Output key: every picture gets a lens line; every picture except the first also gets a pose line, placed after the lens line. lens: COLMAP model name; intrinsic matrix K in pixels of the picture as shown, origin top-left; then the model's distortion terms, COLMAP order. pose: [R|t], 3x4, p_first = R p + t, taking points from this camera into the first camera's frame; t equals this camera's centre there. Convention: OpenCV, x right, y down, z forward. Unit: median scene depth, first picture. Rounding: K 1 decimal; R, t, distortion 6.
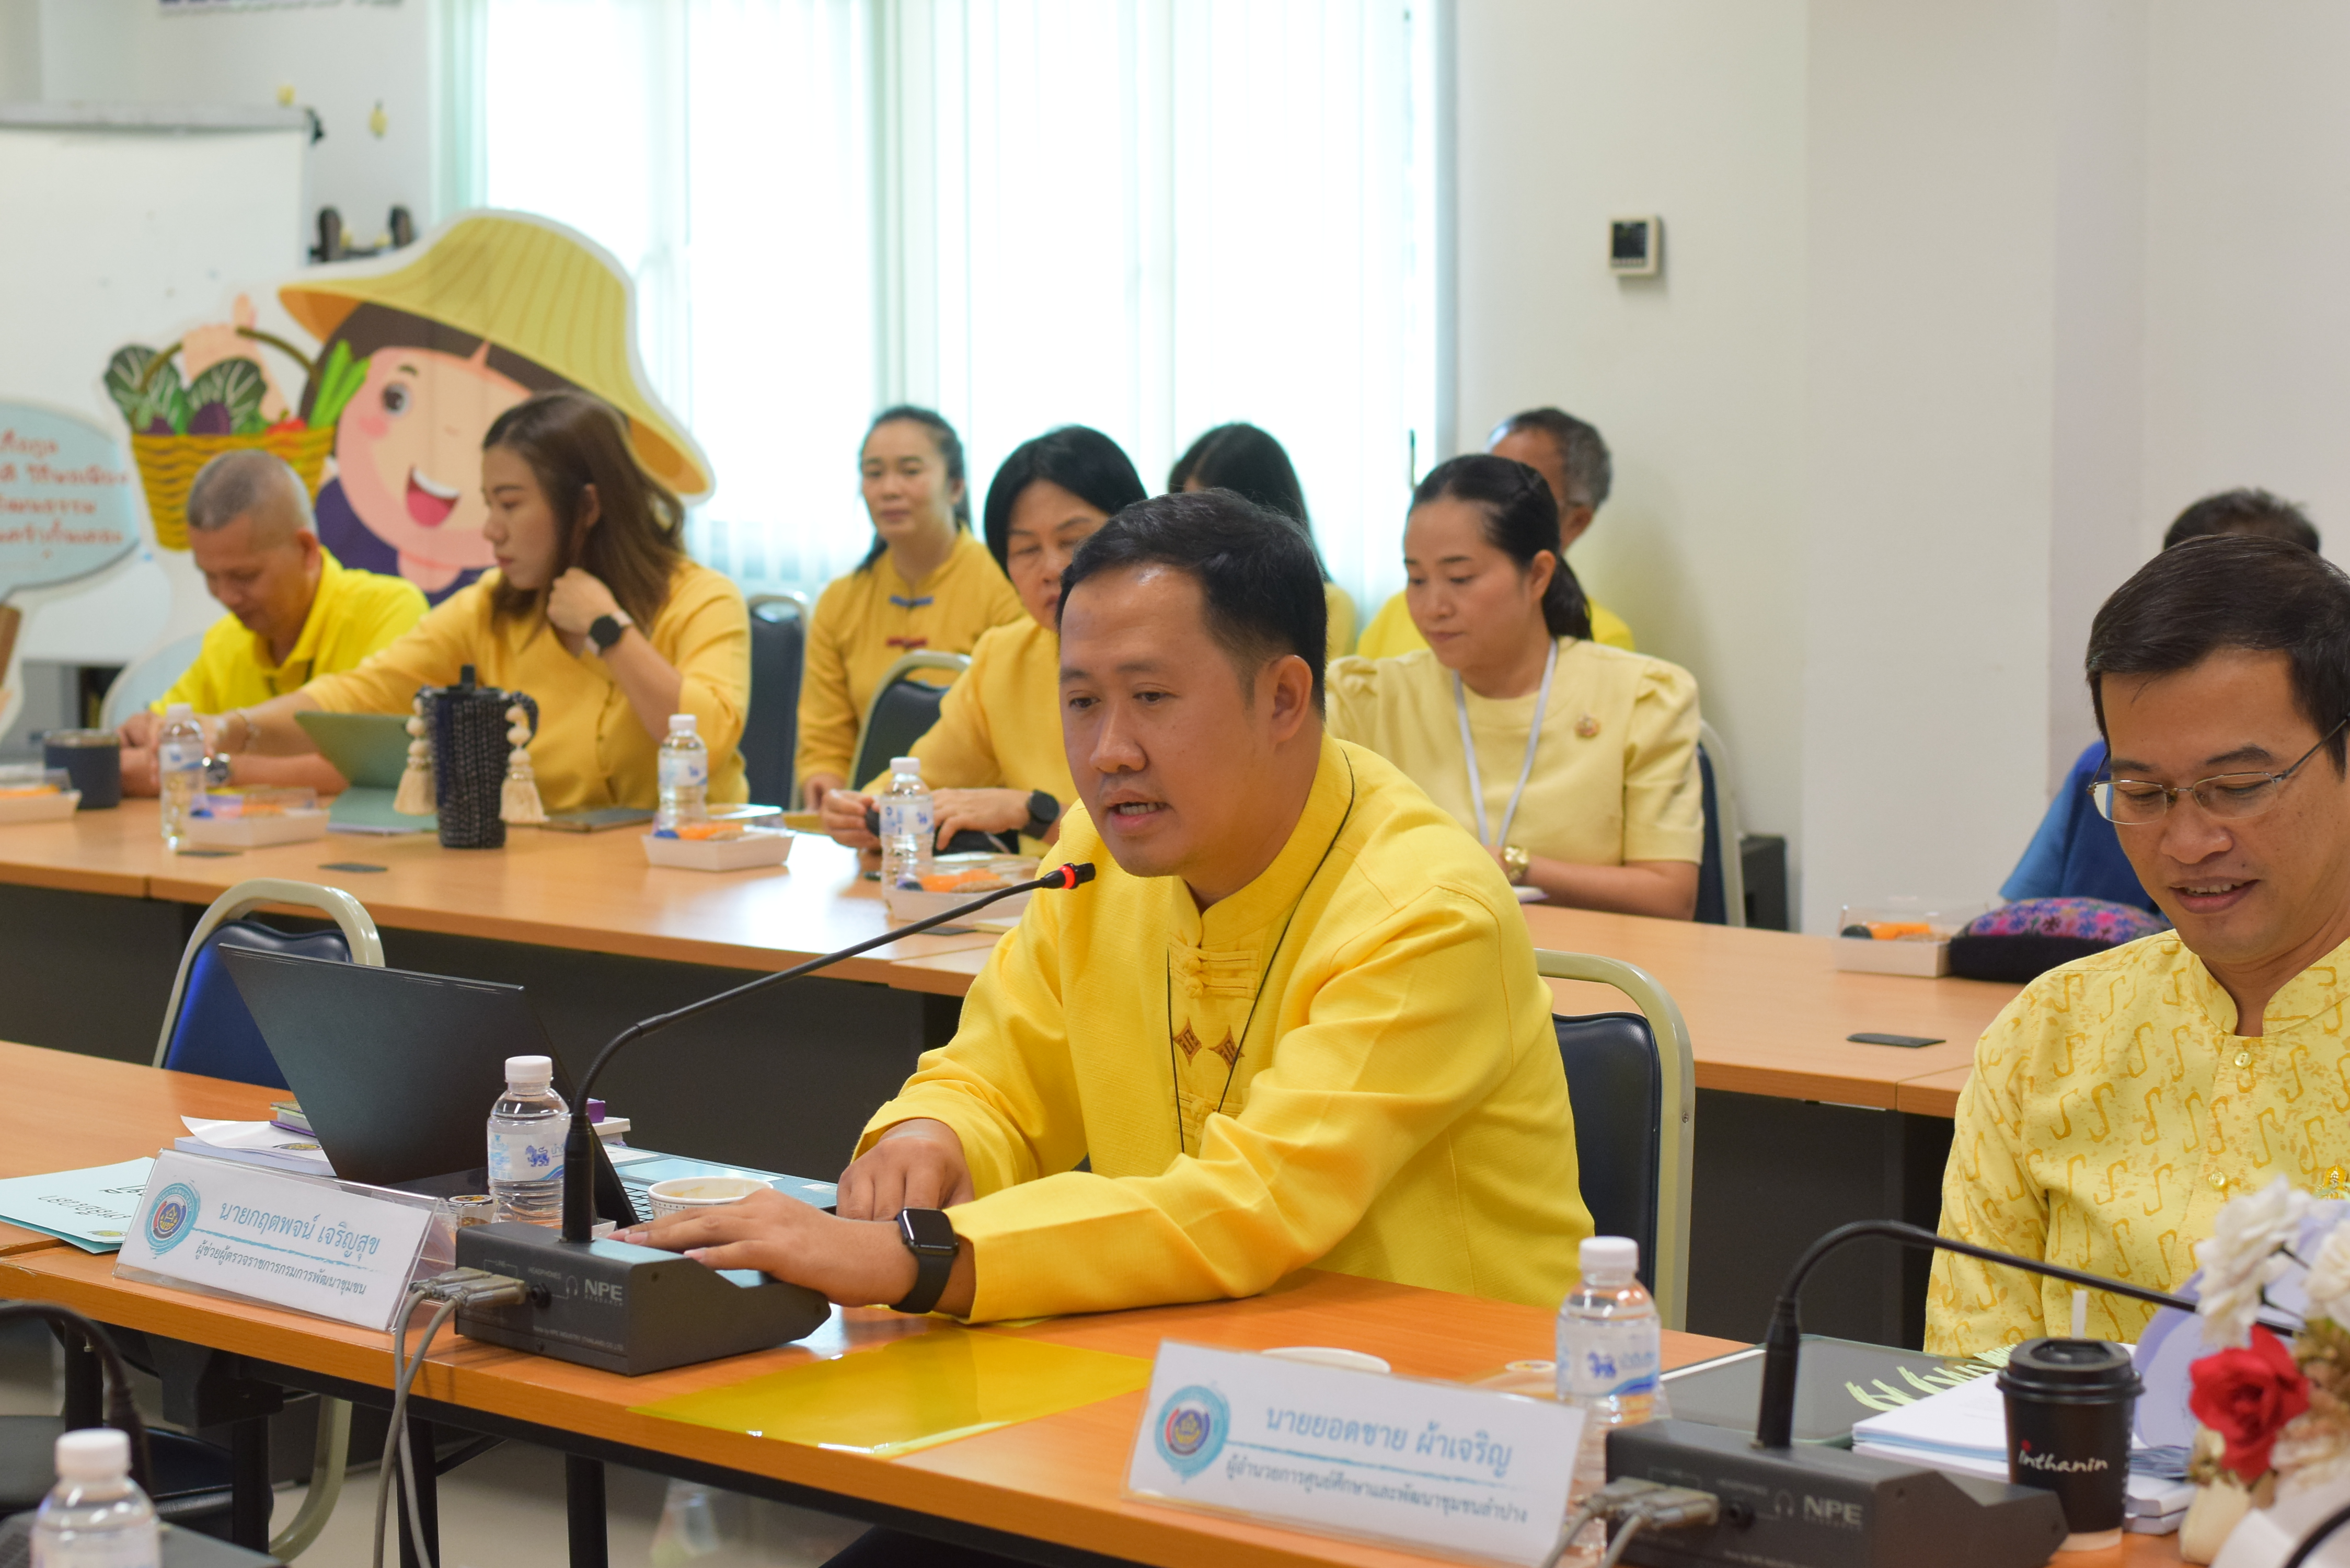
lens RADIAL K [[5064.9, 0, 1175.0], [0, 5064.9, 784.0], [0, 0, 1]] dist [0.049066, -1.058077]
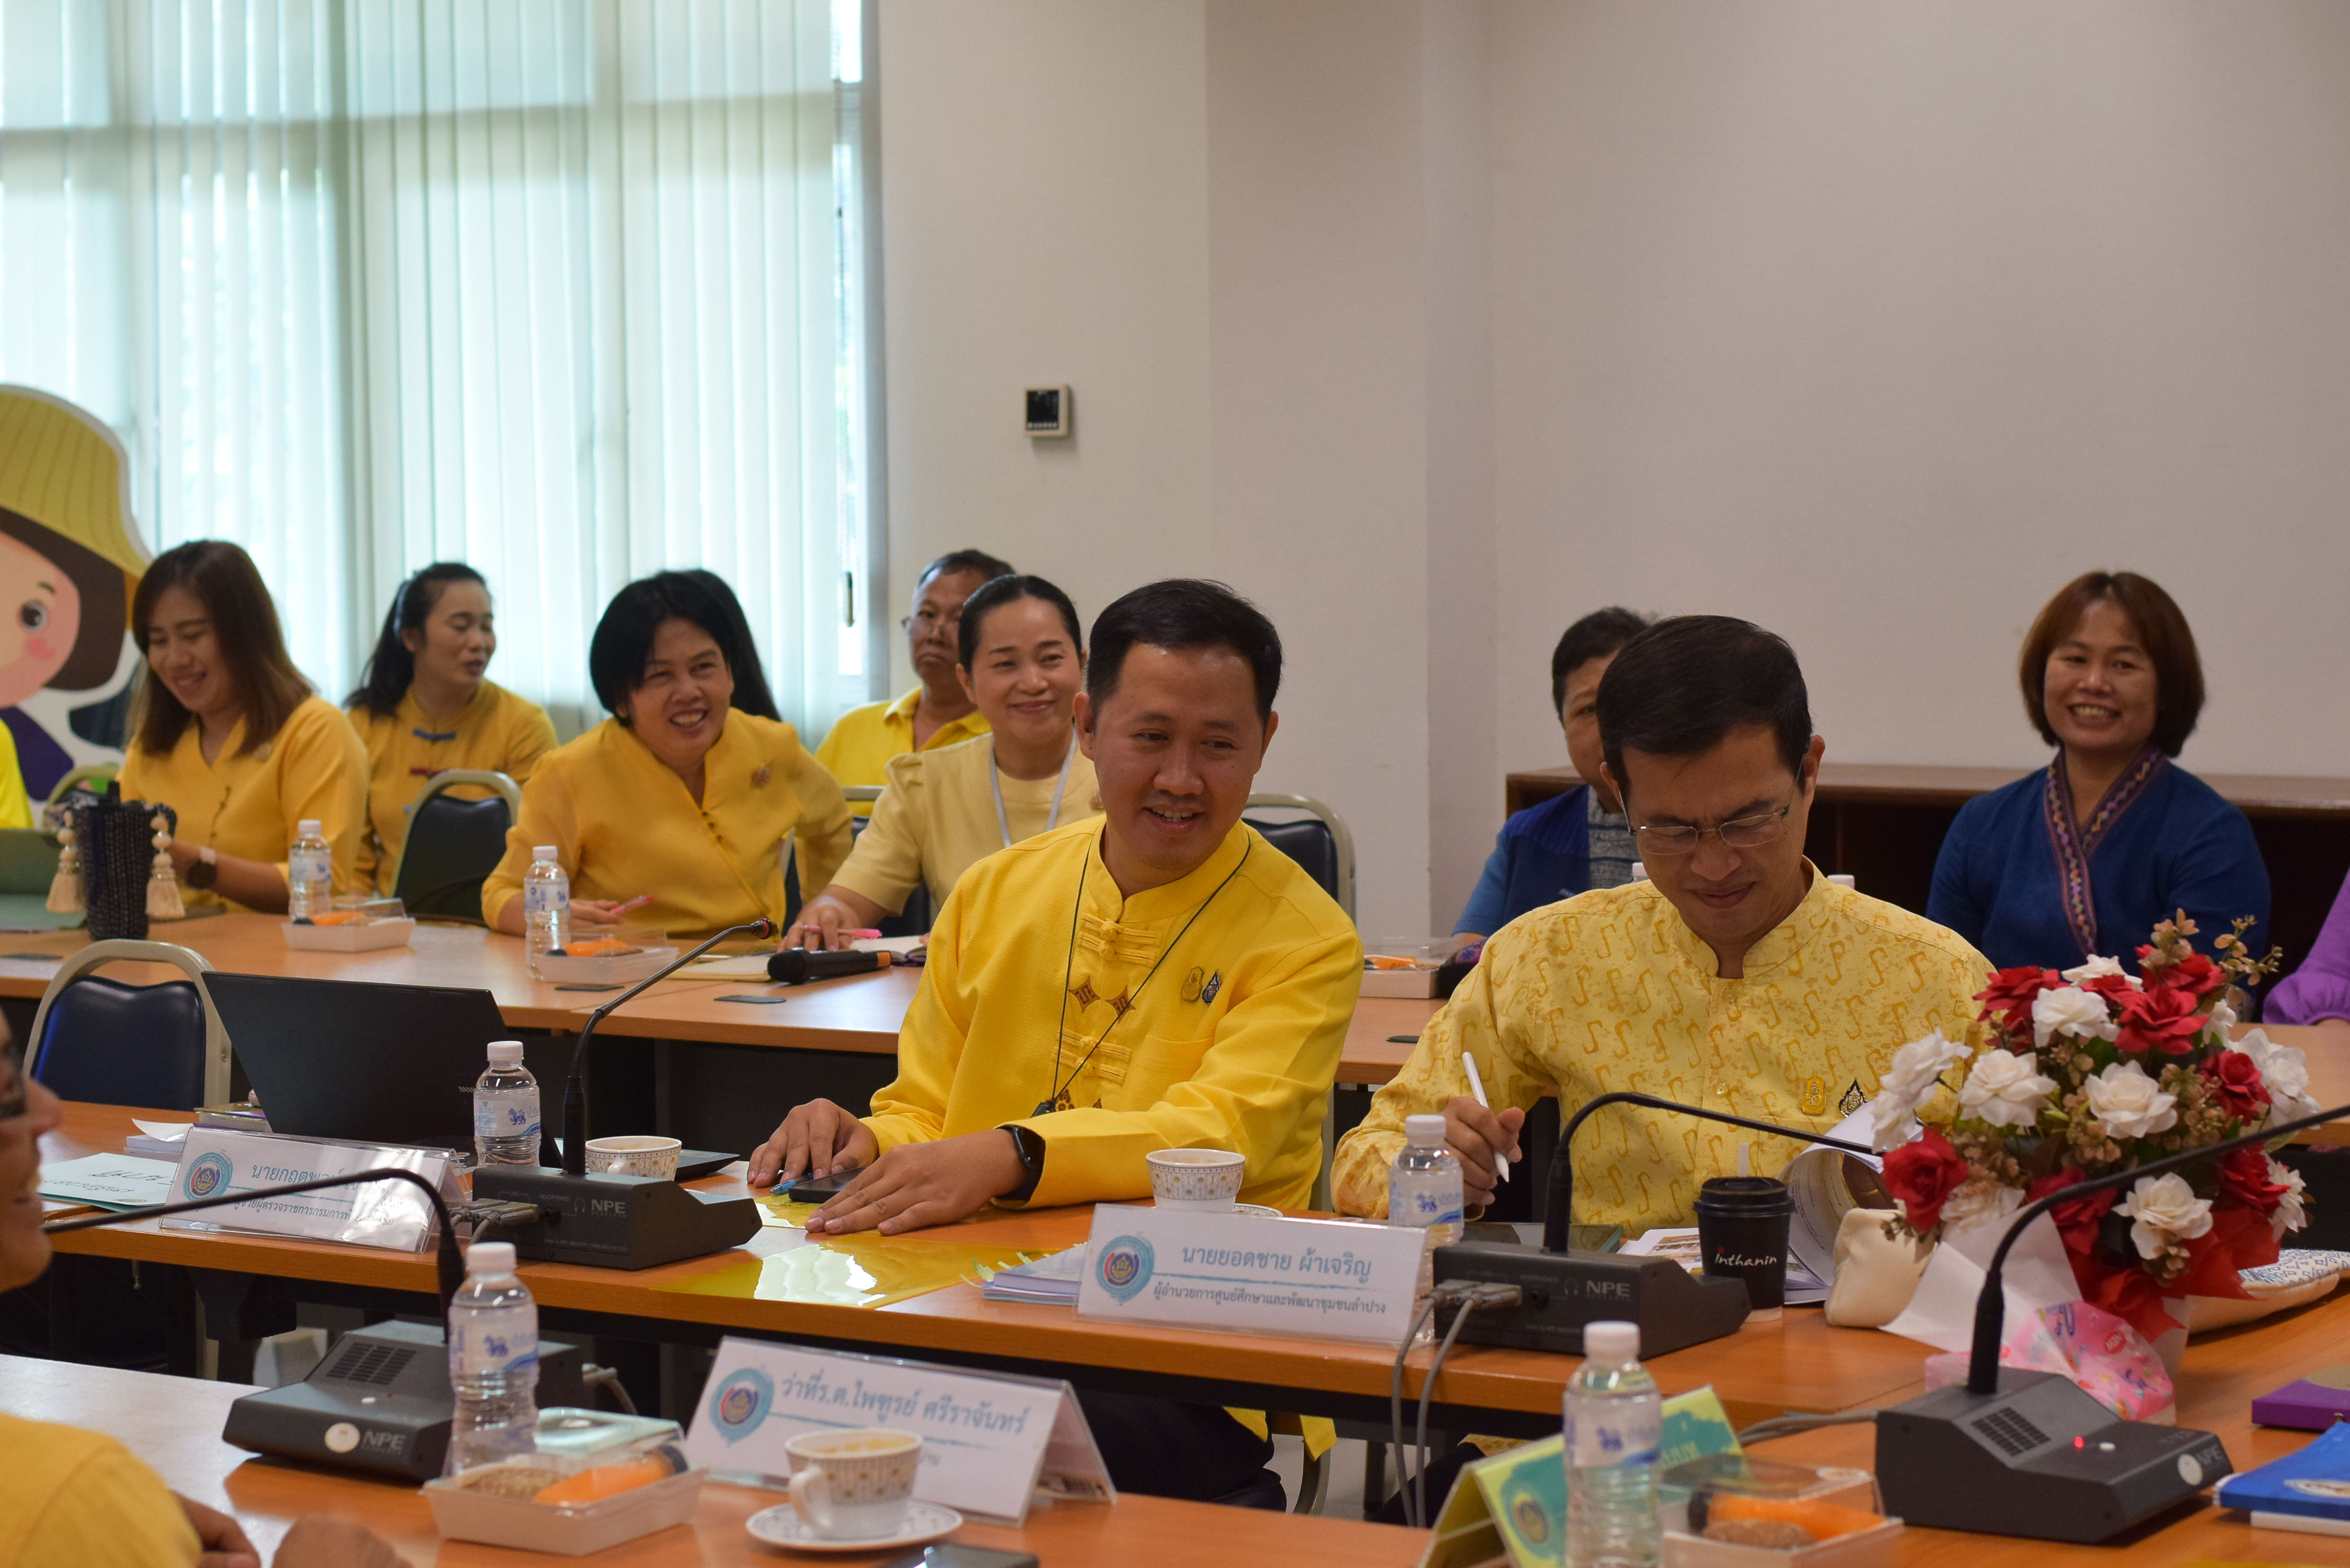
lens RADIAL K [[4992.2, 0, 1175.0], [0, 4992.2, 784.0], [0, 0, 1]] dist [-0.203187, 0.608978]
pose [[0.985532, -0.018029, 0.168530, -0.091476], [0.023225, 0.999312, -0.028911, 0.015337], [-0.167893, 0.032407, 0.985272, -0.151449]]
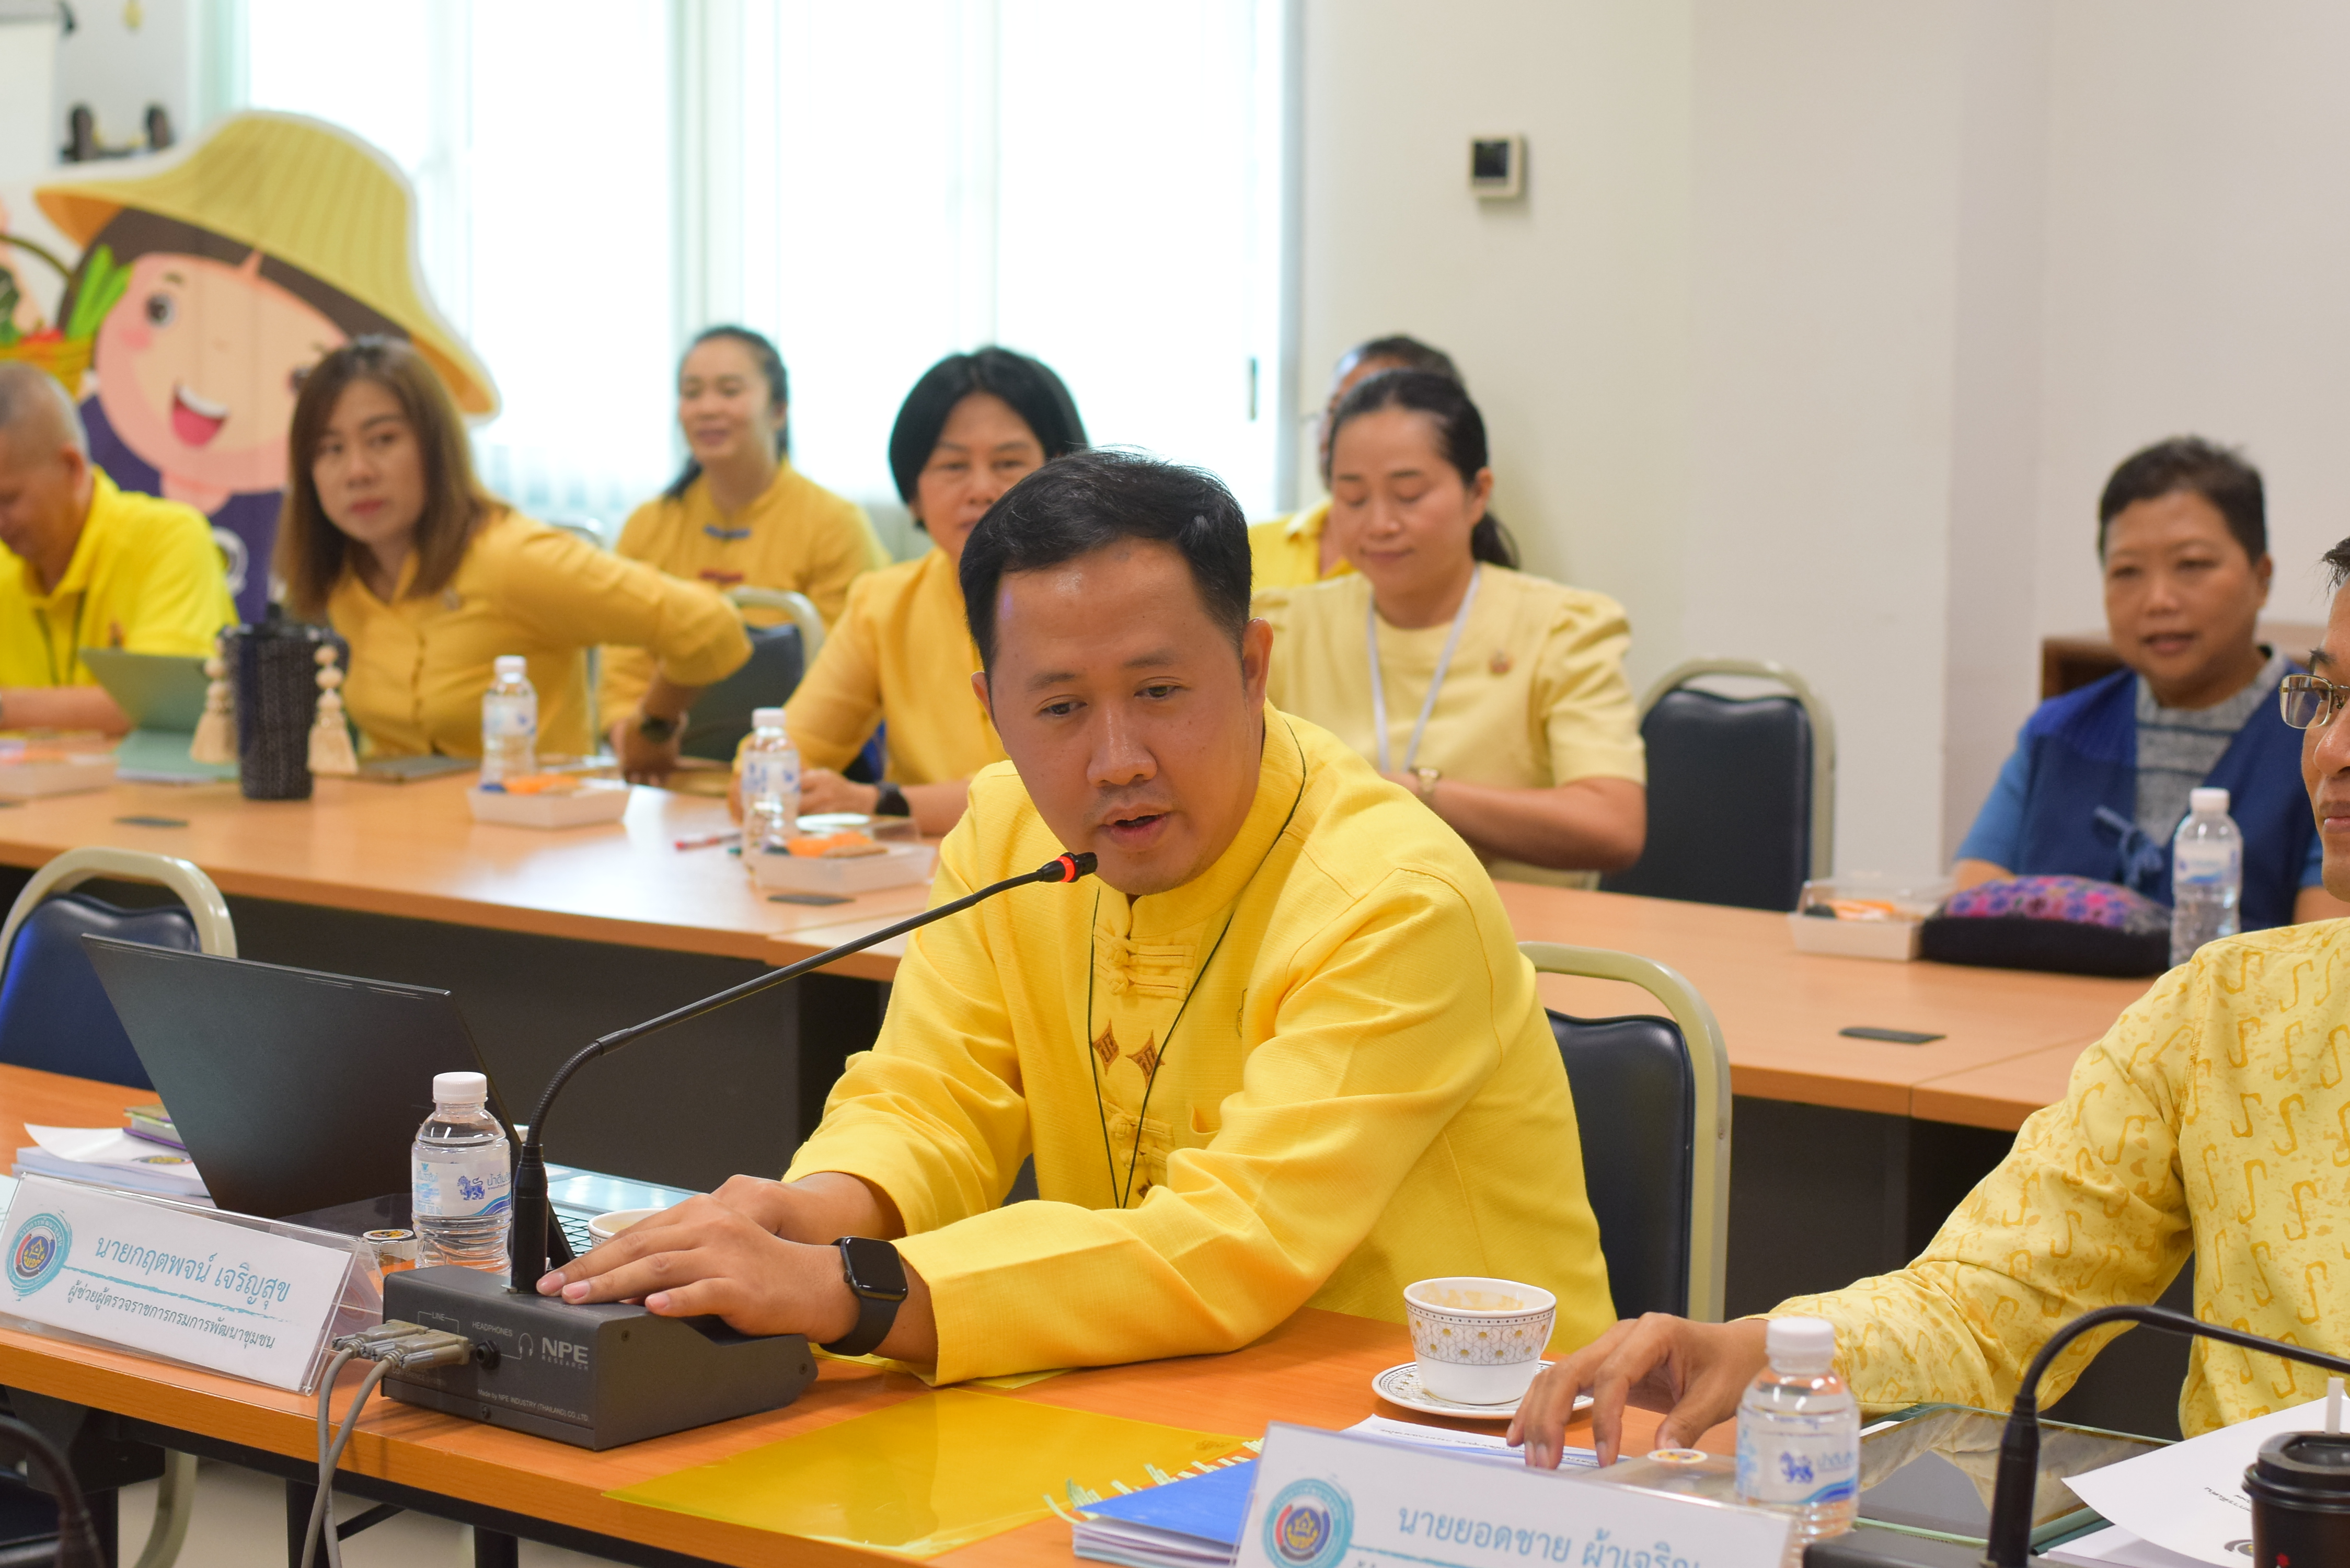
lens RADIAL K [[5121.3, 0, 1175.0], [0, 5121.3, 784.0], [0, 0, 1]] dist [-0.024571, 0.090213]
pose [[0.998247, 0.007759, 0.058667, -0.030314], [-0.008620, 0.999859, 0.014434, -0.005129], [-0.058547, -0.014914, 0.998173, 0.061774]]
